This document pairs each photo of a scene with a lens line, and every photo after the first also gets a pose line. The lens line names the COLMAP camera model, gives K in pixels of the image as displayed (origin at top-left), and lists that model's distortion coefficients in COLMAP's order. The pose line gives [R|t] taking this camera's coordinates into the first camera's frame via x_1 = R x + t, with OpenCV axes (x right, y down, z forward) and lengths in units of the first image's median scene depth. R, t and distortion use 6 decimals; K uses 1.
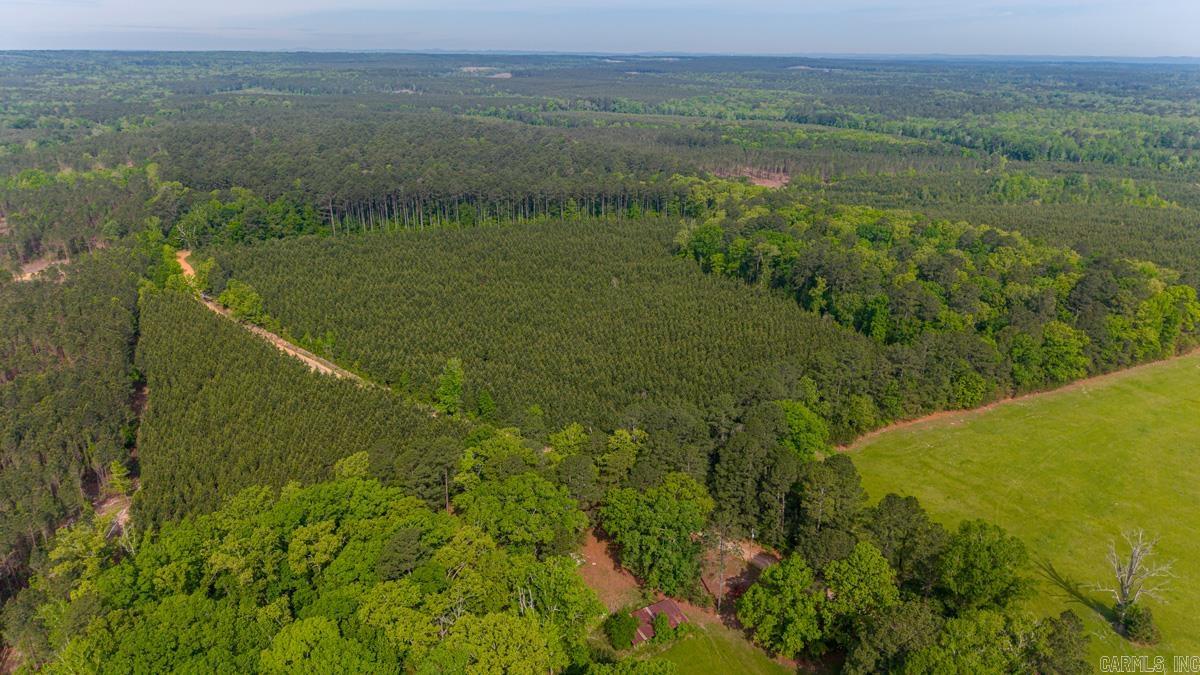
lens RADIAL K [[803.1, 0, 598.8], [0, 803.1, 333.9], [0, 0, 1]] dist [0.041742, -0.051965]
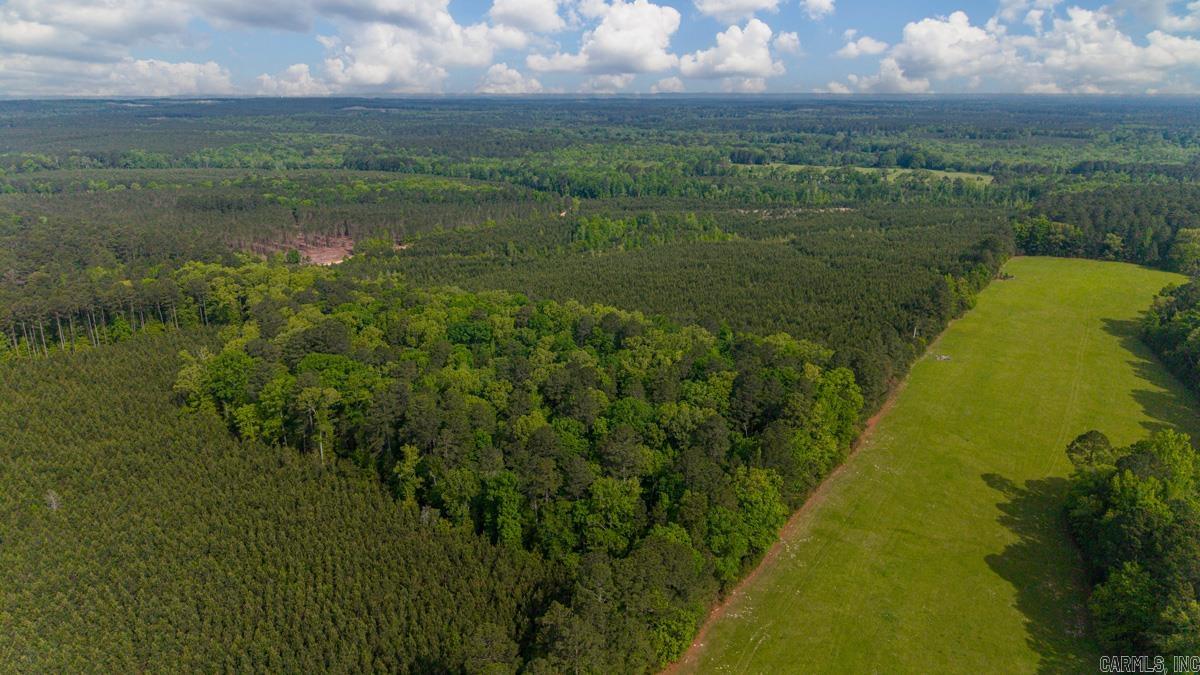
lens RADIAL K [[803.1, 0, 598.8], [0, 803.1, 333.9], [0, 0, 1]] dist [0.041742, -0.051965]
pose [[0.871305, -0.153695, 0.466052, 0.045682], [0.174518, 0.984653, -0.001550, -0.047022], [-0.458662, 0.082685, 0.884756, 0.133520]]
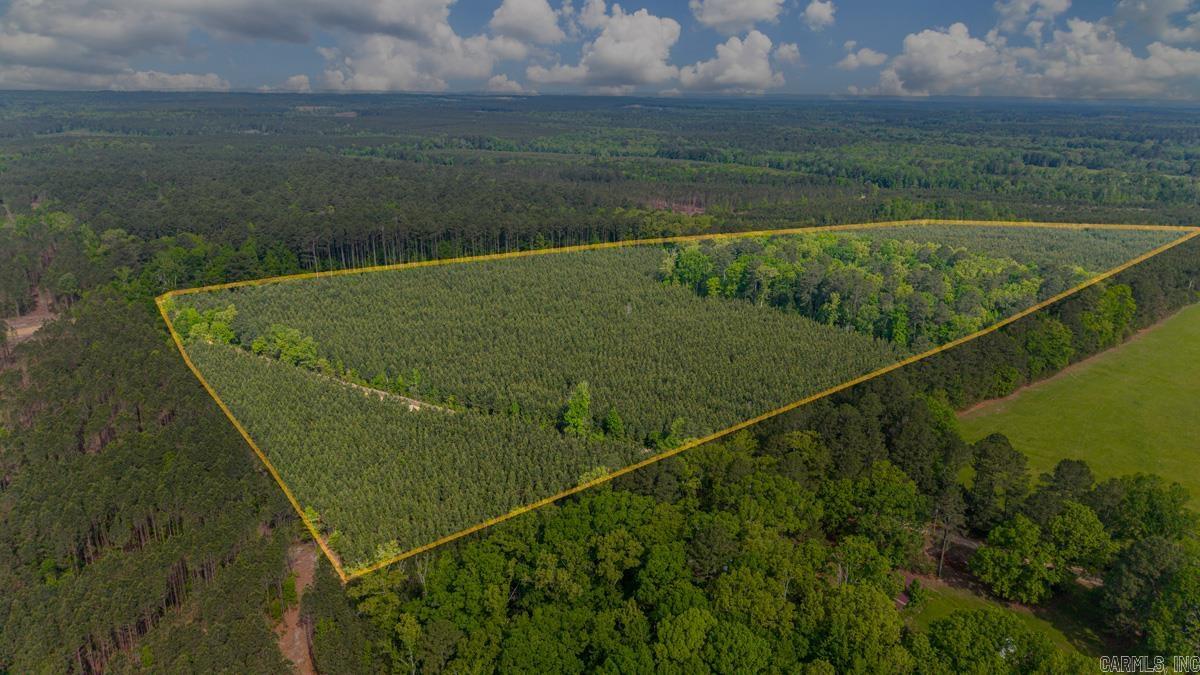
lens RADIAL K [[803.1, 0, 598.8], [0, 803.1, 333.9], [0, 0, 1]] dist [0.041742, -0.051965]
pose [[0.978719, -0.058924, 0.196565, -0.096106], [0.067456, 0.997036, -0.036989, 0.001908], [-0.193803, 0.049462, 0.979793, -0.008158]]
